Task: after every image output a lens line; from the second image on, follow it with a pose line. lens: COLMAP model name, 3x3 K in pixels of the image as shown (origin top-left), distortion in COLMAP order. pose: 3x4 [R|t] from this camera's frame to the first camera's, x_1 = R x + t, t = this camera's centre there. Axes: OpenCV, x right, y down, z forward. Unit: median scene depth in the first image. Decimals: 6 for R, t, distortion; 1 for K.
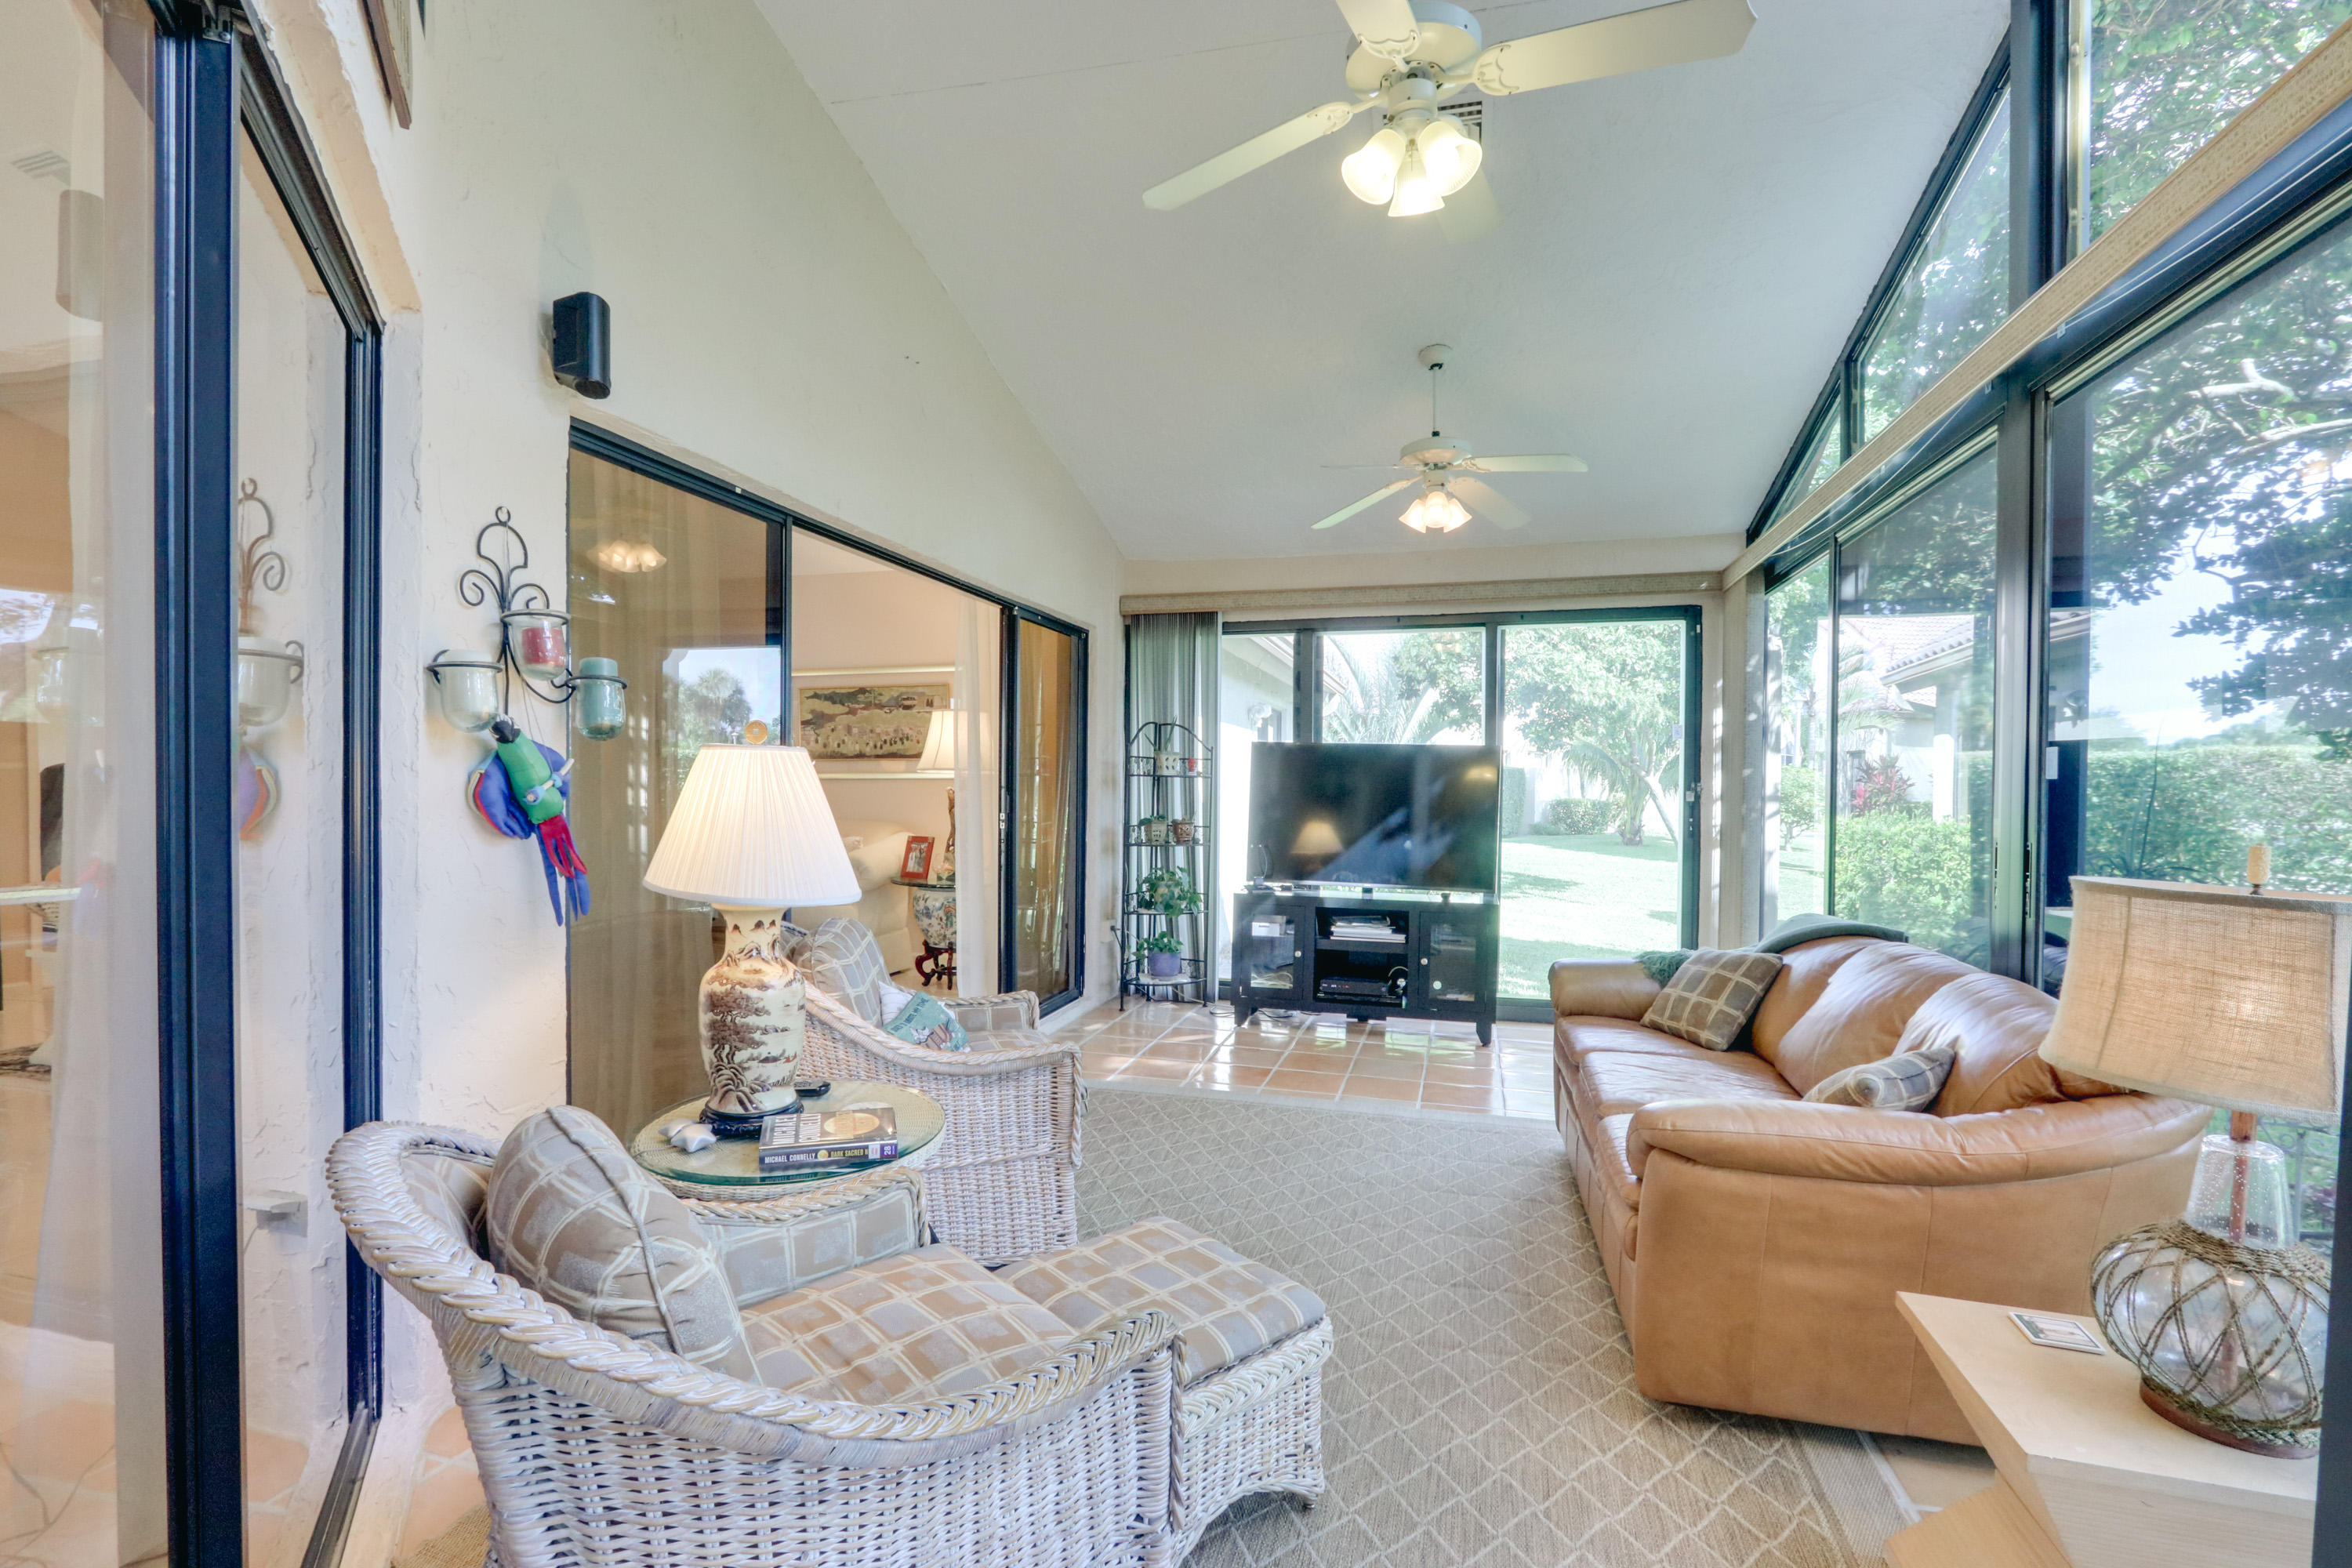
lens RADIAL K [[1081.3, 0, 1179.8], [0, 1081.3, 798.3], [0, 0, 1]] dist [-0.017327, 0.003621]
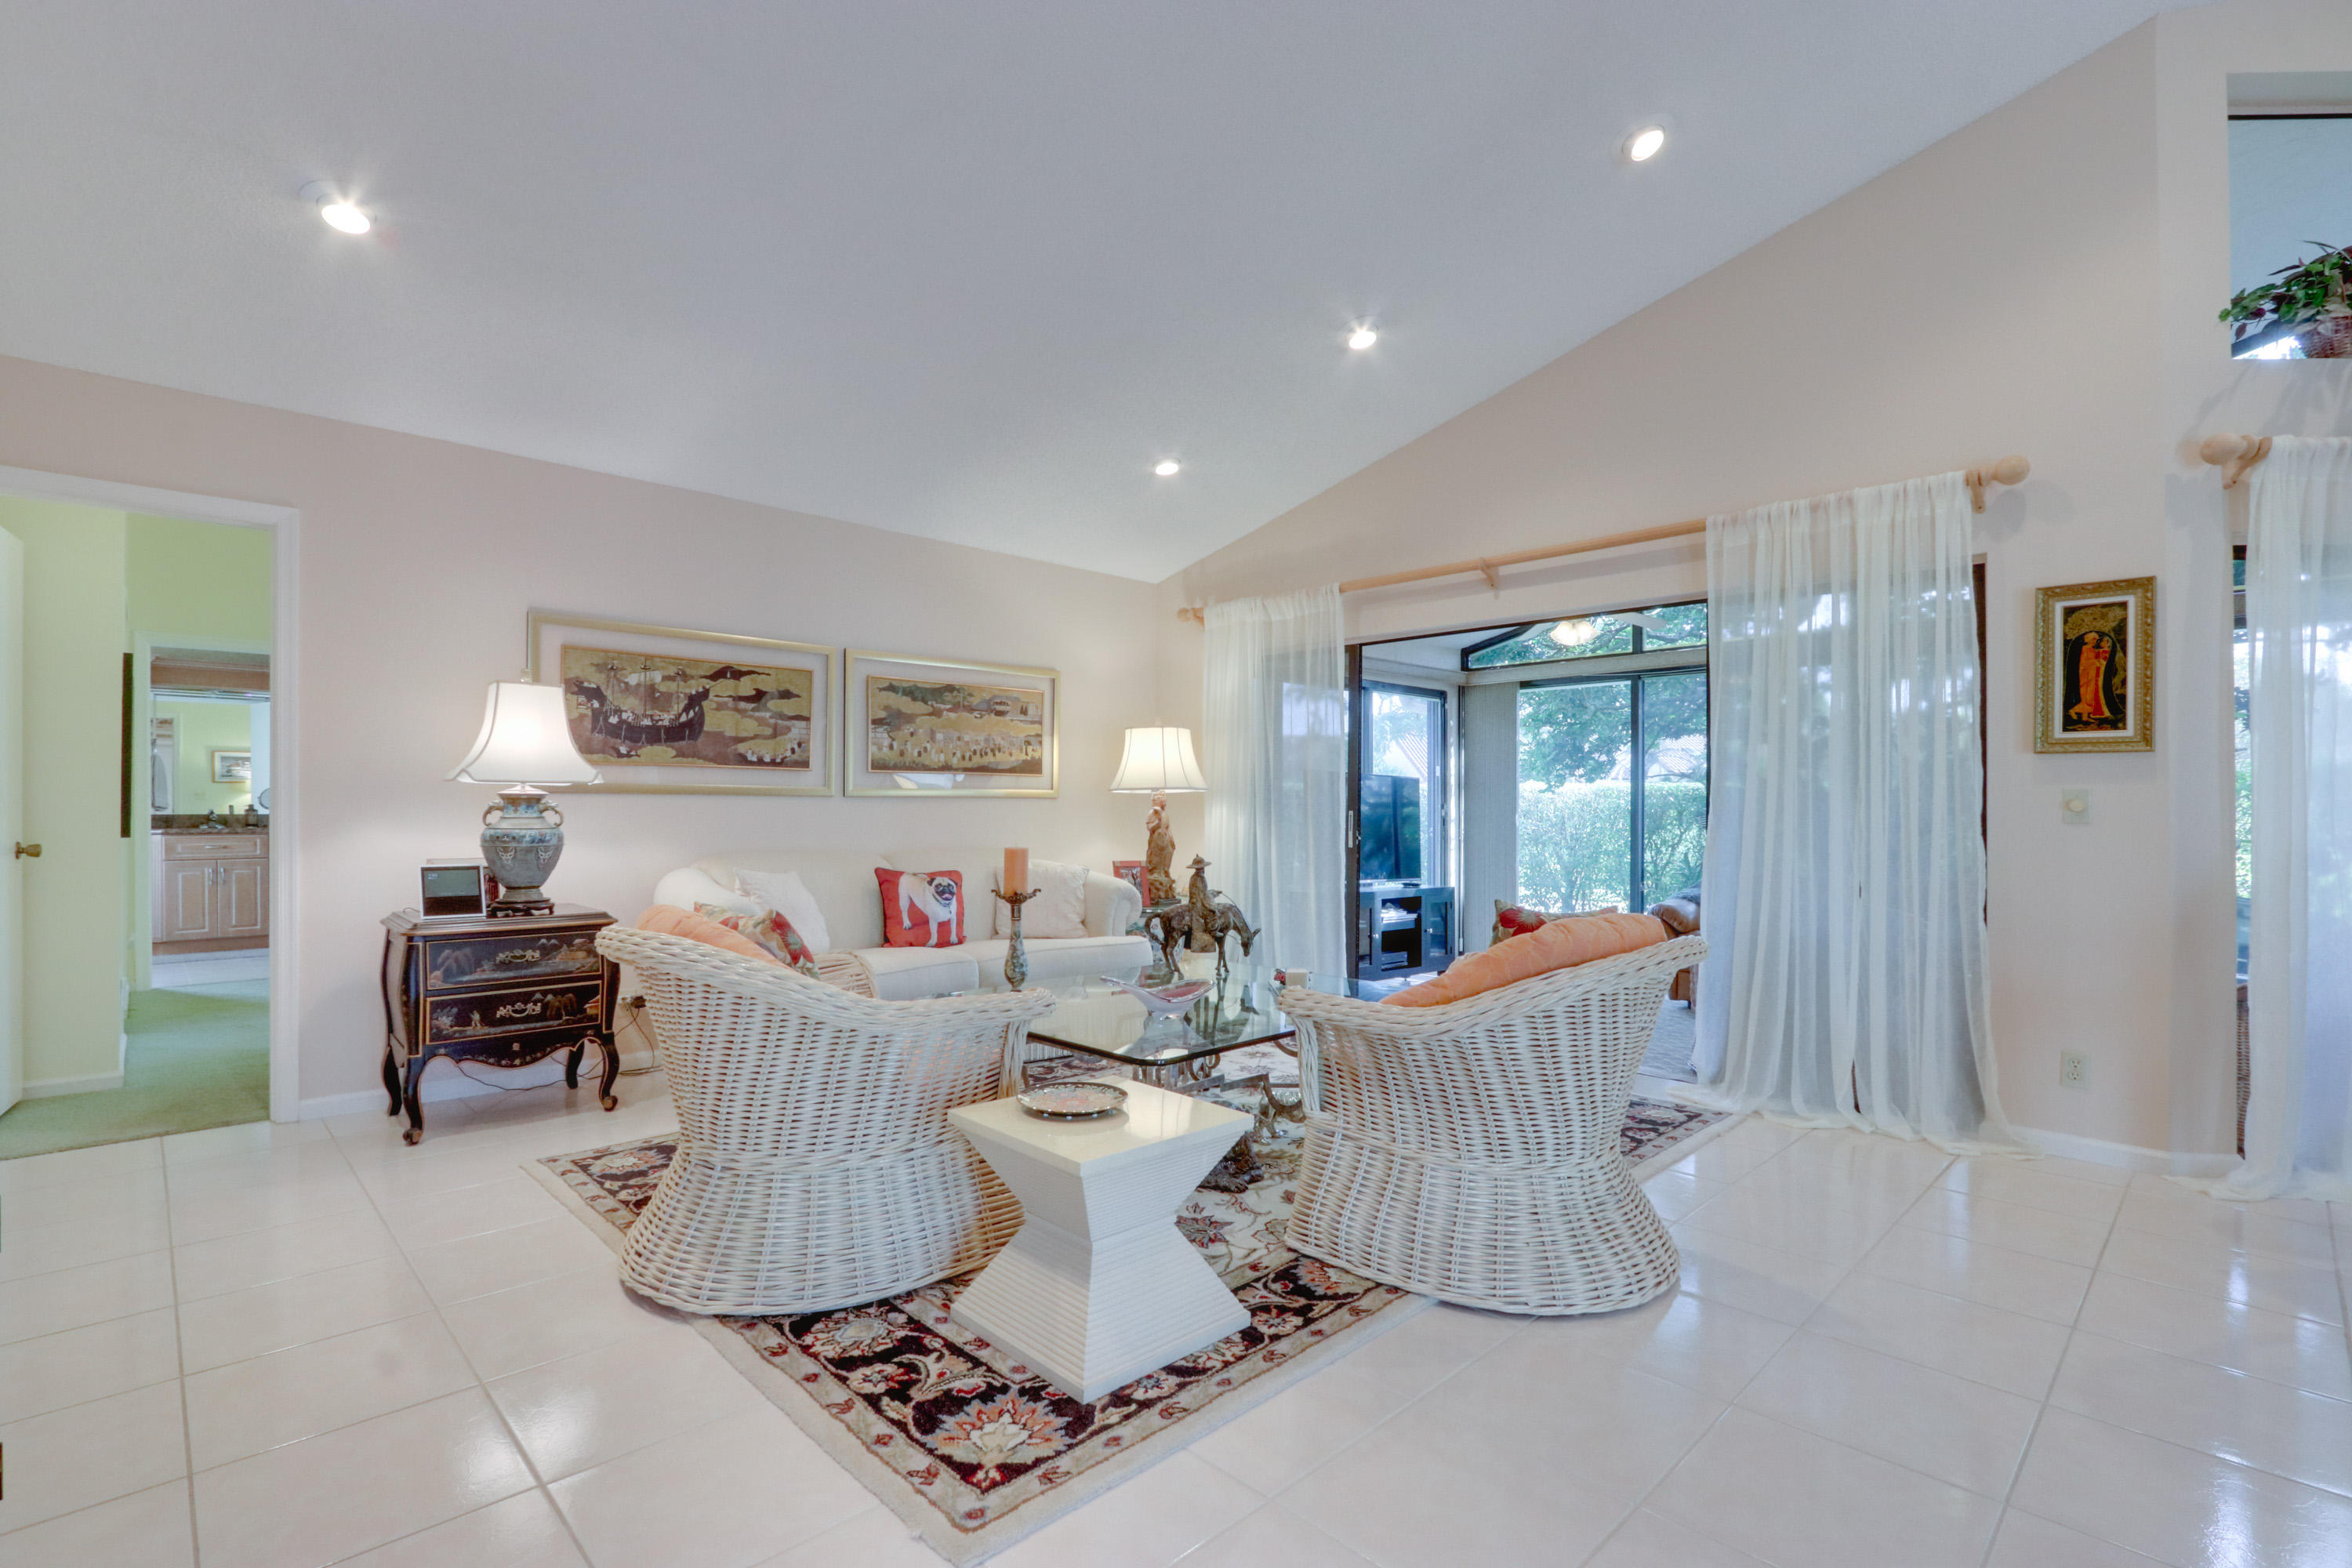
lens RADIAL K [[1081.3, 0, 1151.8], [0, 1081.3, 795.2], [0, 0, 1]] dist [-0.017327, 0.003621]
pose [[0.529970, 0.011032, 0.847944, -0.904028], [0.011904, 0.999720, -0.020446, -0.000522], [-0.847933, 0.020930, 0.529691, 0.440294]]
